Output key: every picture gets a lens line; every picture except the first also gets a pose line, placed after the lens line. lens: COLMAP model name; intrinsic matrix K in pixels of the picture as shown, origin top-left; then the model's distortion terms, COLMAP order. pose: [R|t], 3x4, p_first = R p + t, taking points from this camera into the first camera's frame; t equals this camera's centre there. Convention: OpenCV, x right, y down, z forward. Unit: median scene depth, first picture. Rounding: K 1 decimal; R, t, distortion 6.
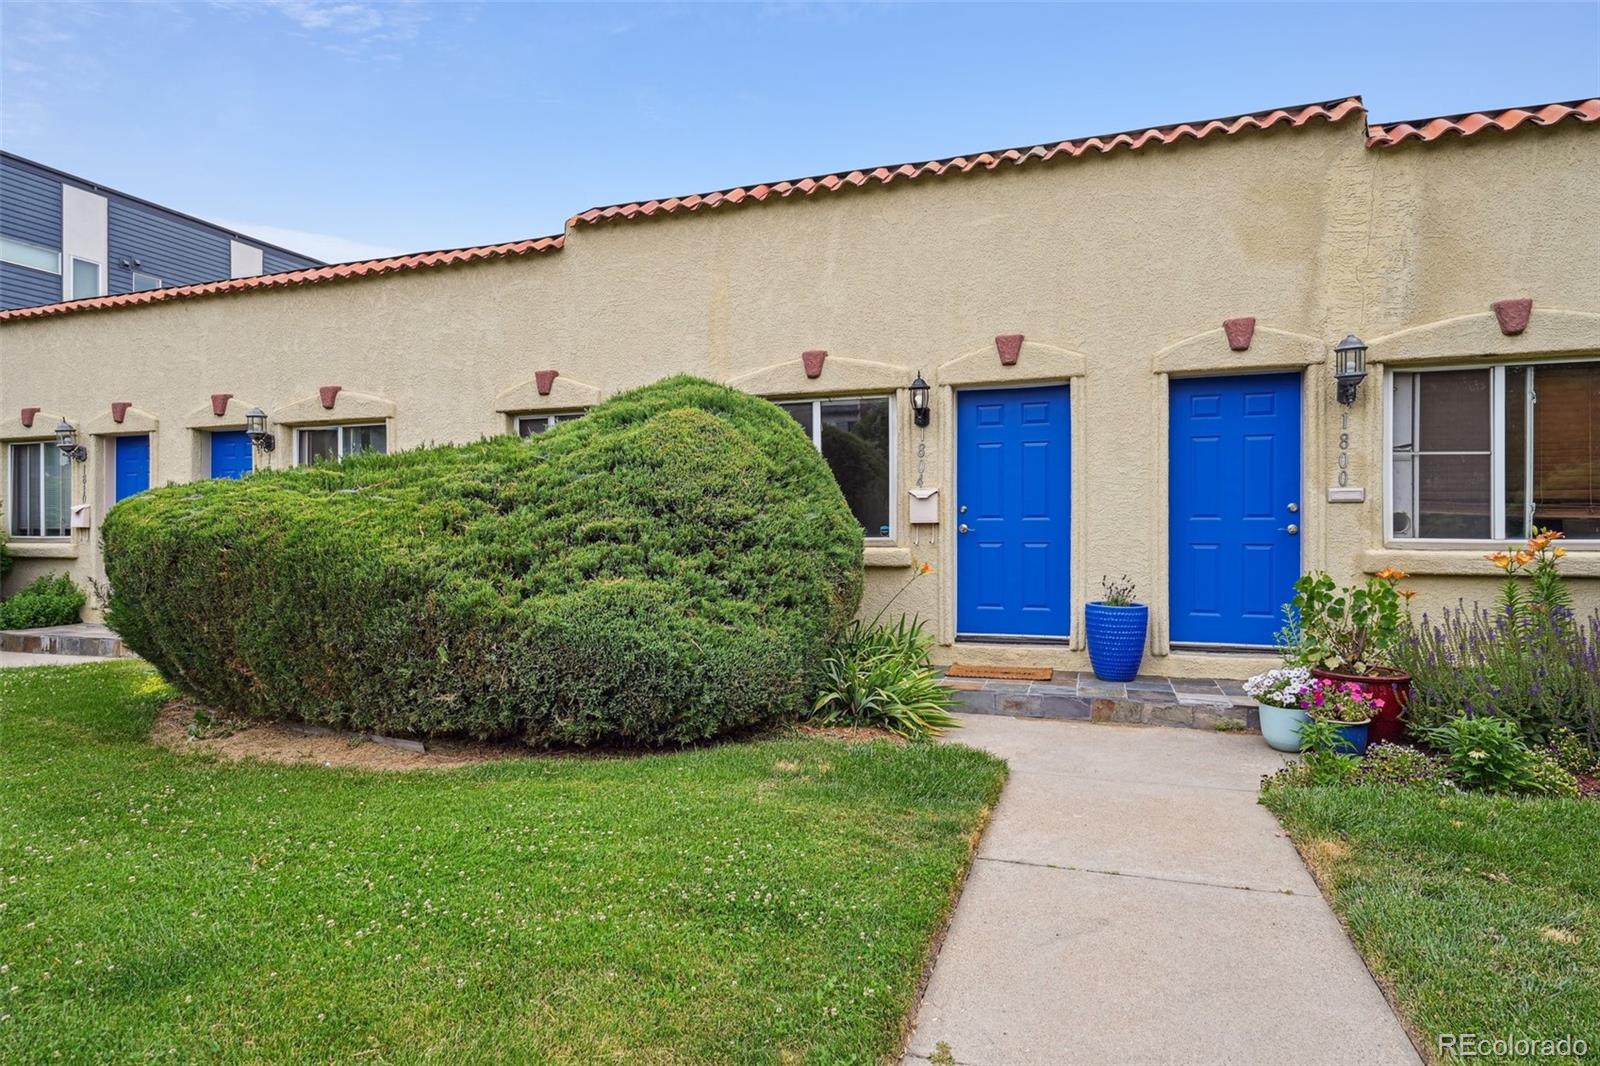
lens RADIAL K [[862.9, 0, 800.0], [0, 862.9, 533.0], [0, 0, 1]] dist [-0.001487, 0.000010]
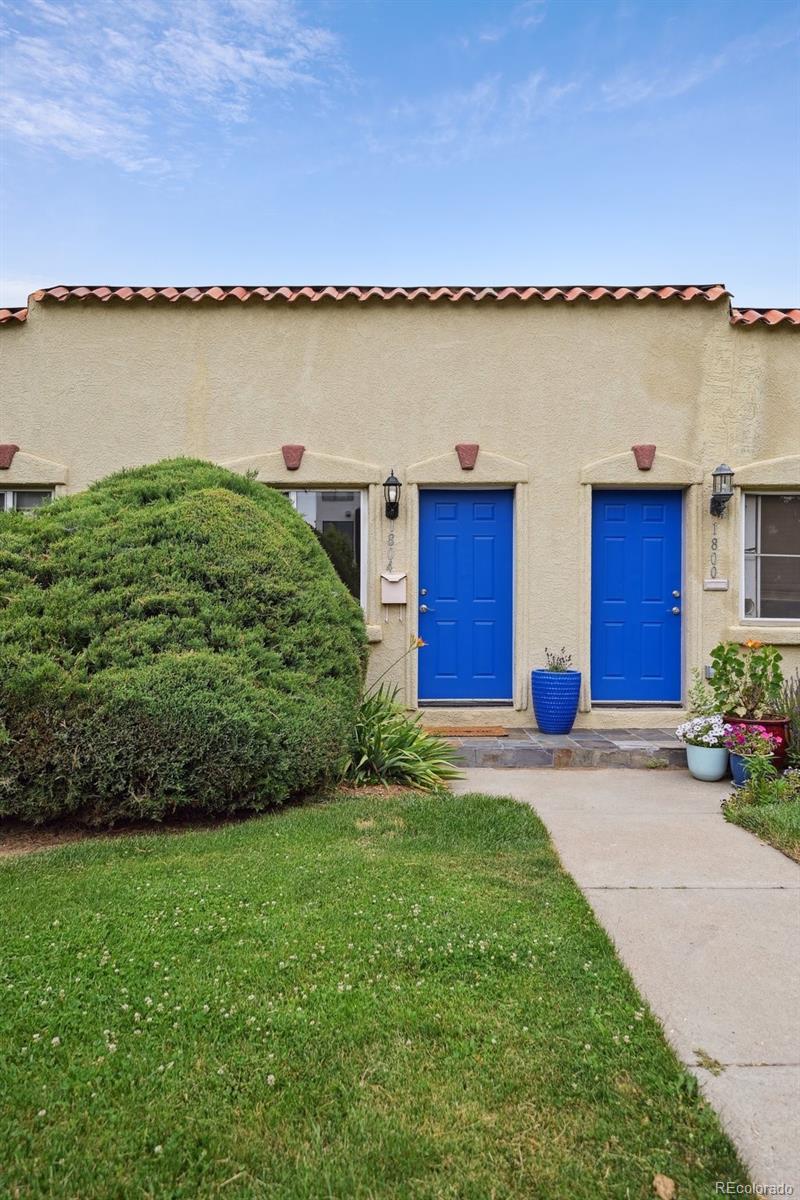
lens RADIAL K [[748.5, 0, 400.0], [0, 748.5, 614.4], [0, 0, 1]] dist [-0.000644, 0.000800]
pose [[0.946810, 0.006151, 0.321733, -0.226052], [-0.004544, 0.999973, -0.005748, 0.011820], [-0.321760, 0.003980, 0.946813, 0.083807]]
